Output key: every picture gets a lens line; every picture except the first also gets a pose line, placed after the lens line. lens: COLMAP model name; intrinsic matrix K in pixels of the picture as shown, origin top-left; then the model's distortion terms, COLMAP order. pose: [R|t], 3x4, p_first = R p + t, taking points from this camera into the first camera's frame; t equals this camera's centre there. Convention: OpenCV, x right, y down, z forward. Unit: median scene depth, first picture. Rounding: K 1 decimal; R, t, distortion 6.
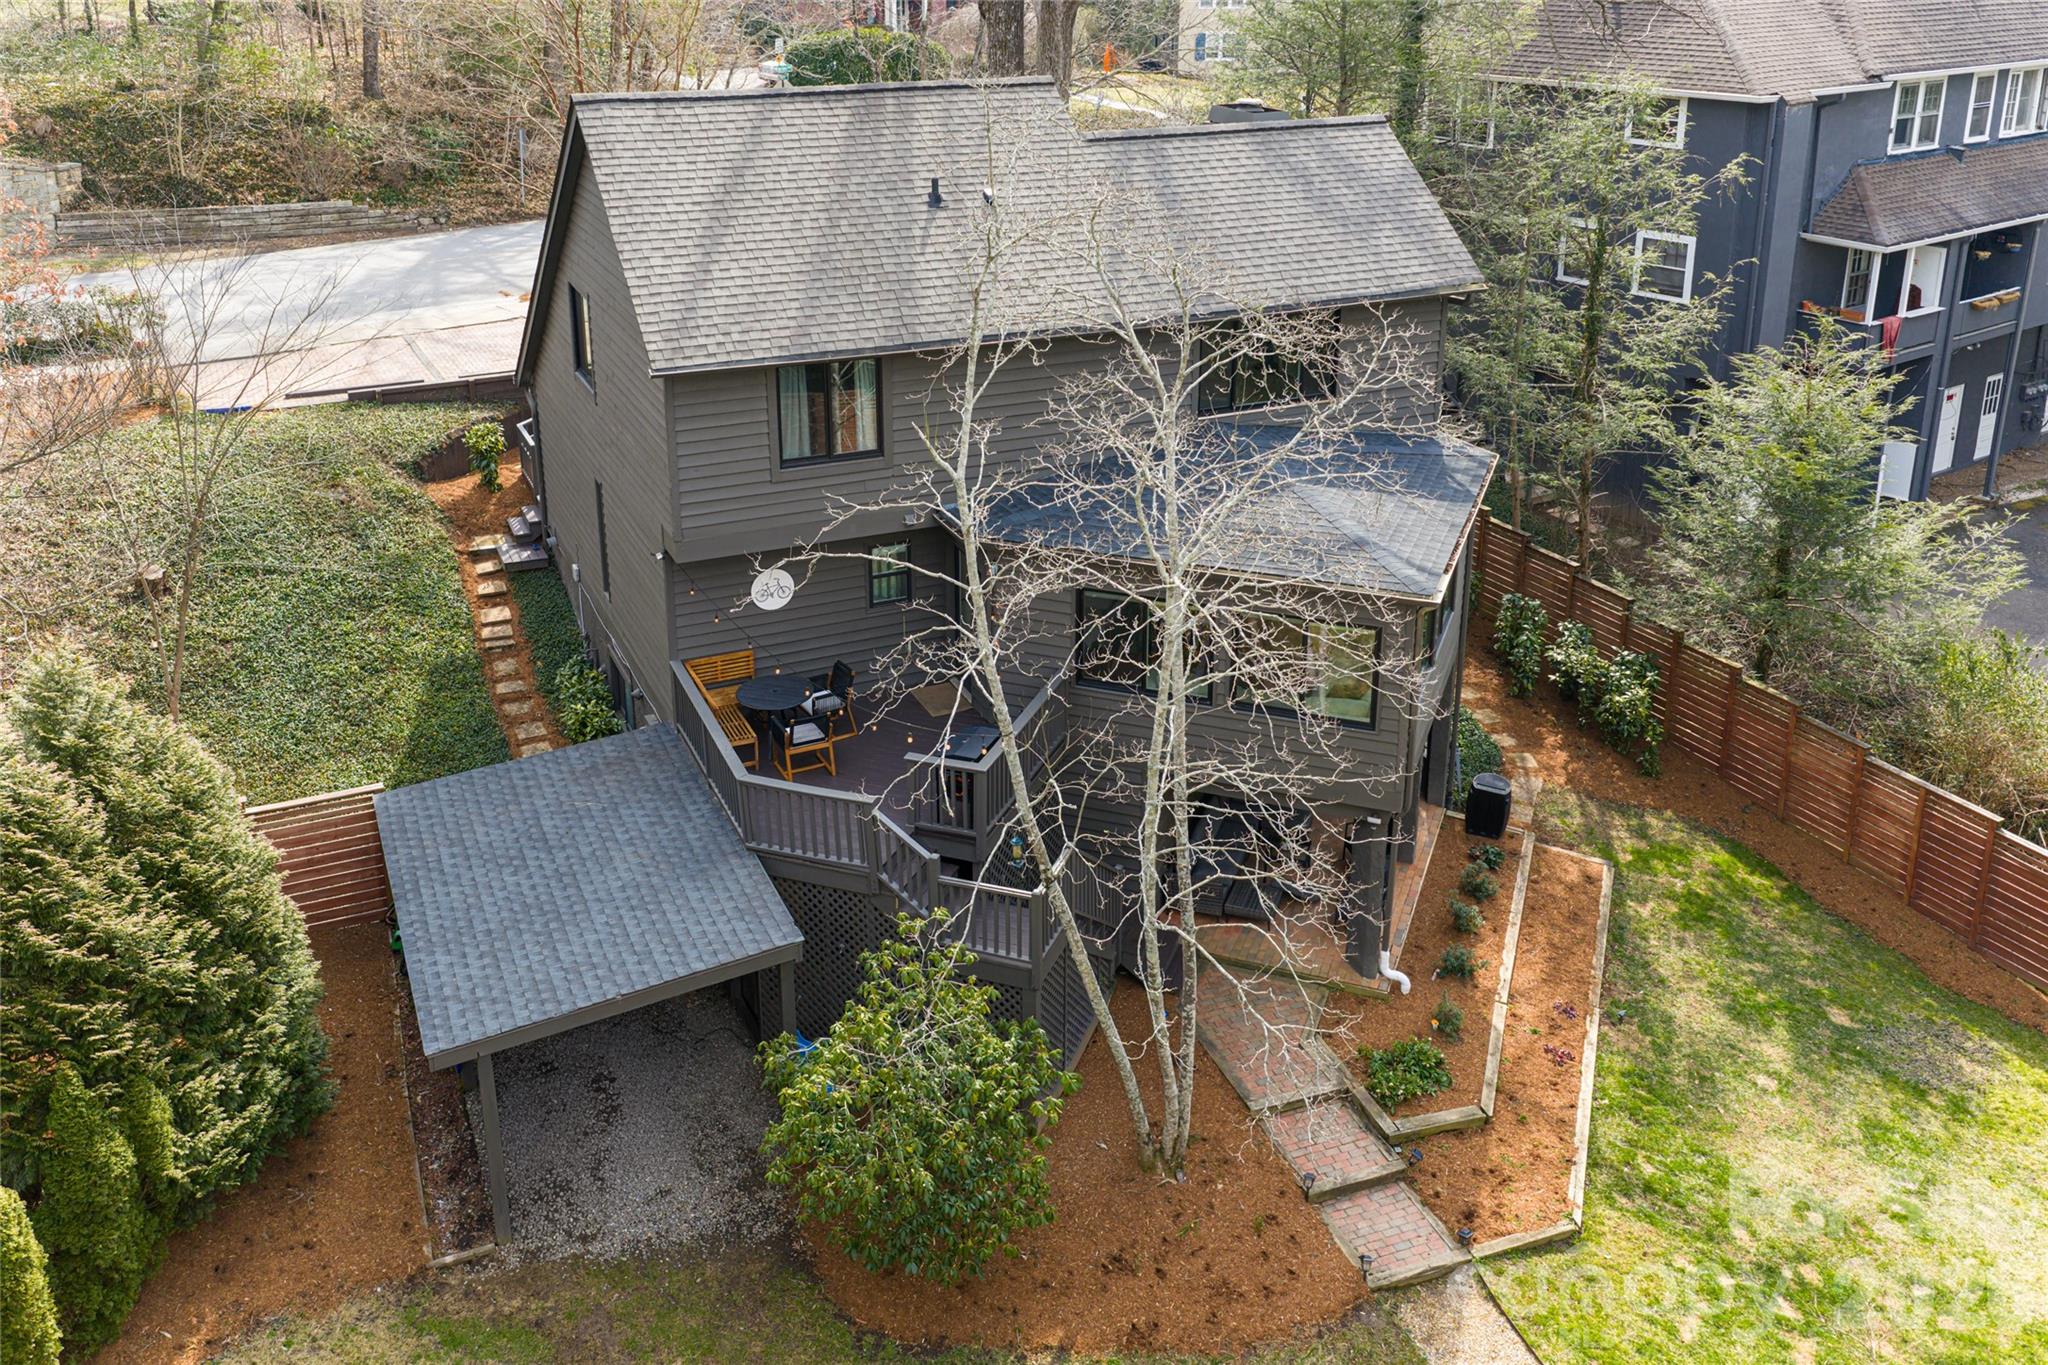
lens RADIAL K [[1720.9, 0, 958.6], [0, 1720.9, 675.9], [0, 0, 1]] dist [-0.000600, 0.002160]
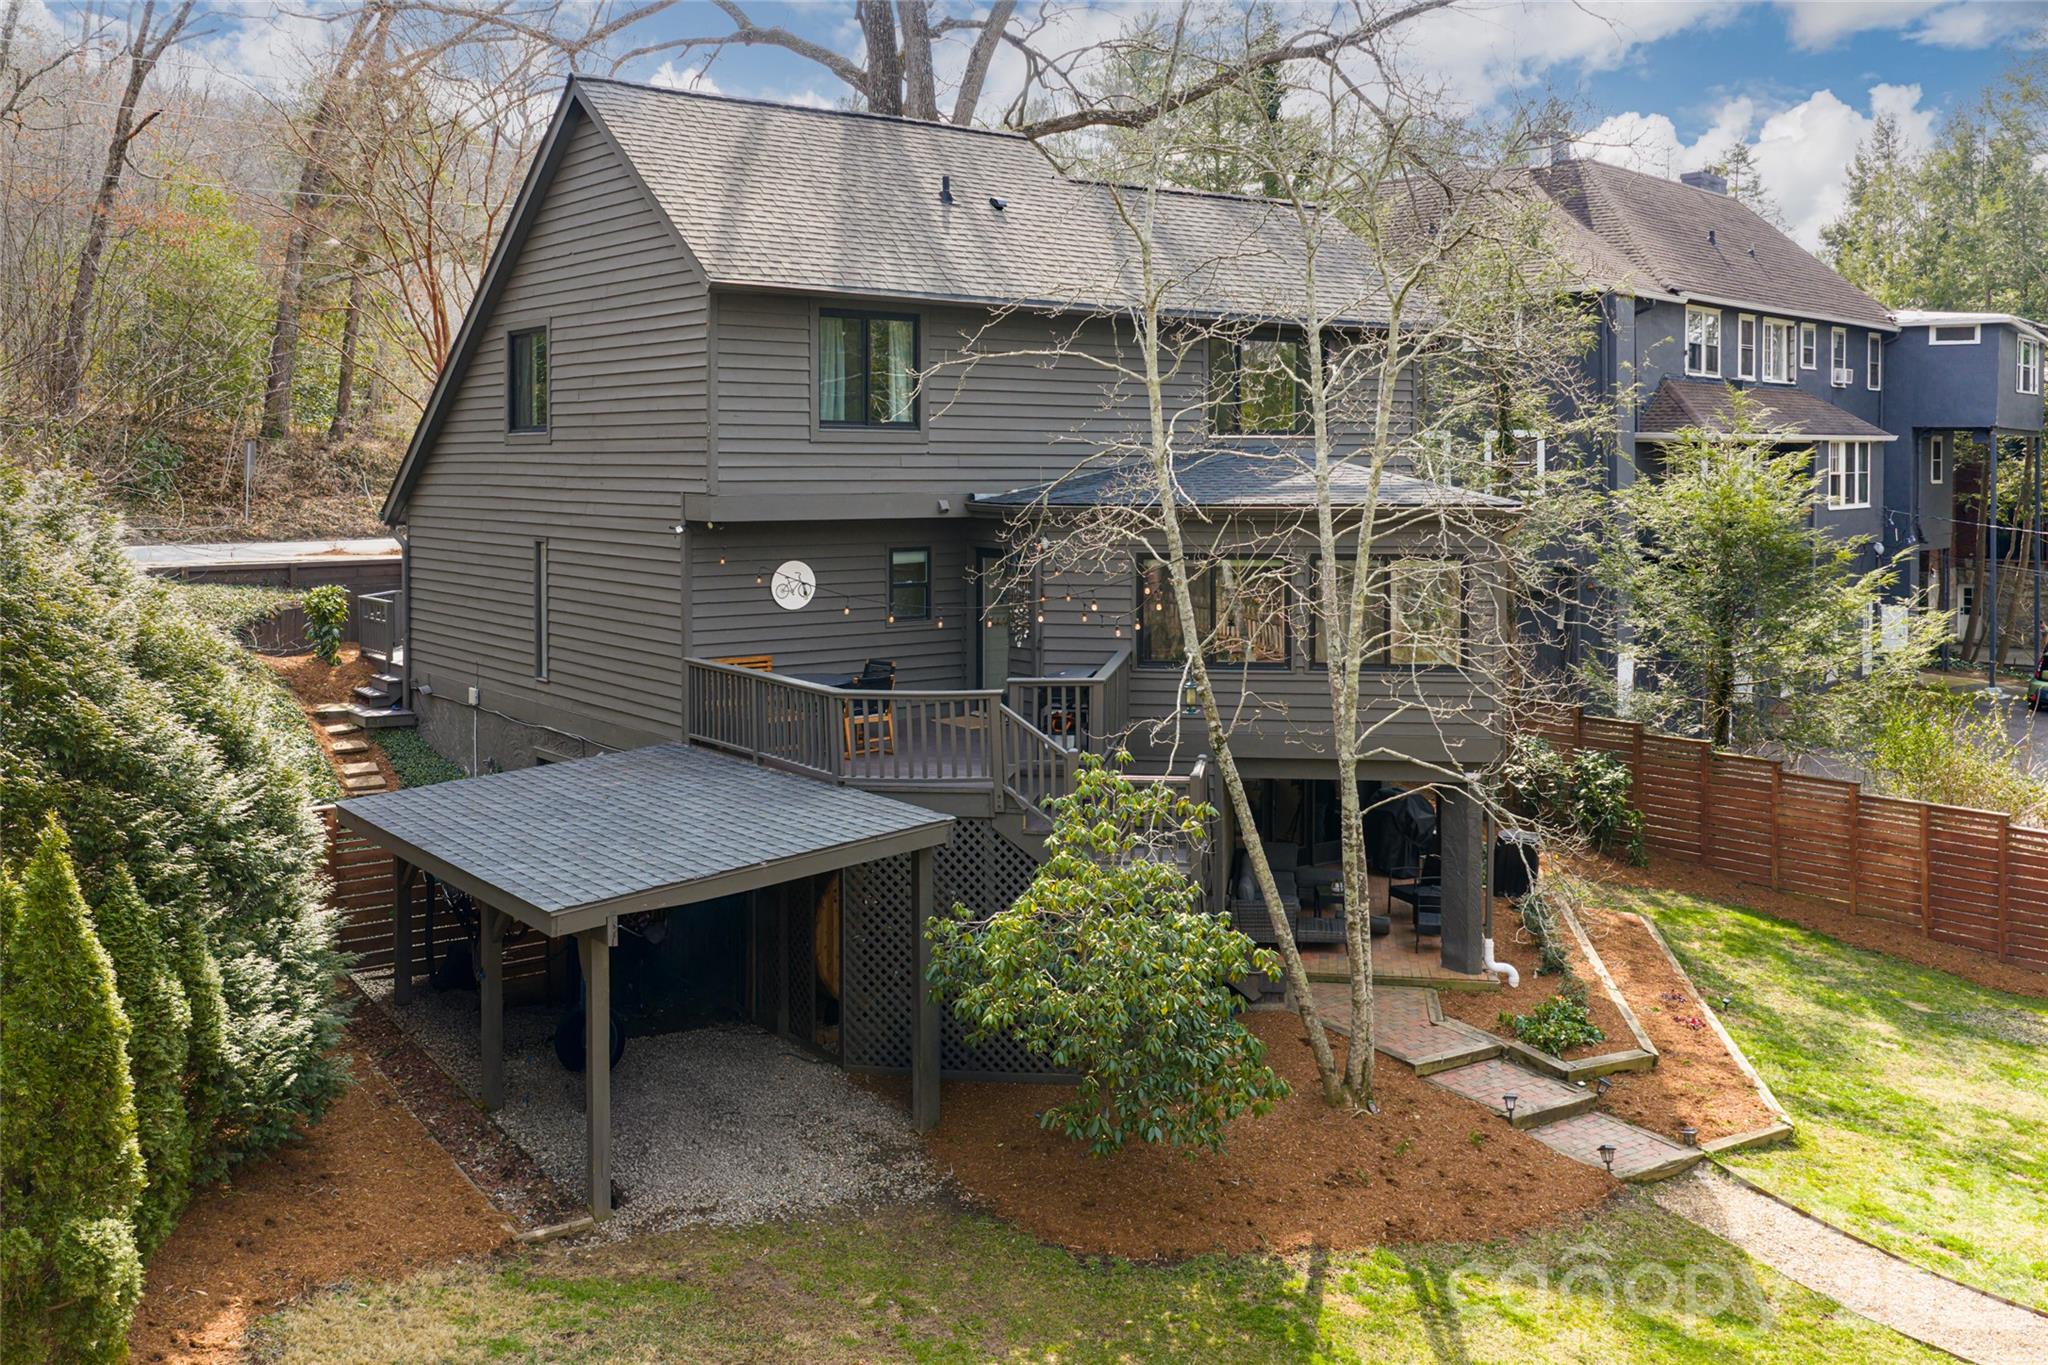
lens RADIAL K [[1883.7, 0, 1024.0], [0, 1883.7, 682.5], [0, 0, 1]] dist [0.000316, -0.002842]
pose [[0.974463, -0.020274, 0.223632, -0.230511], [0.082867, 0.958087, -0.274230, 0.302867], [-0.208699, 0.285759, 0.935300, 0.077115]]
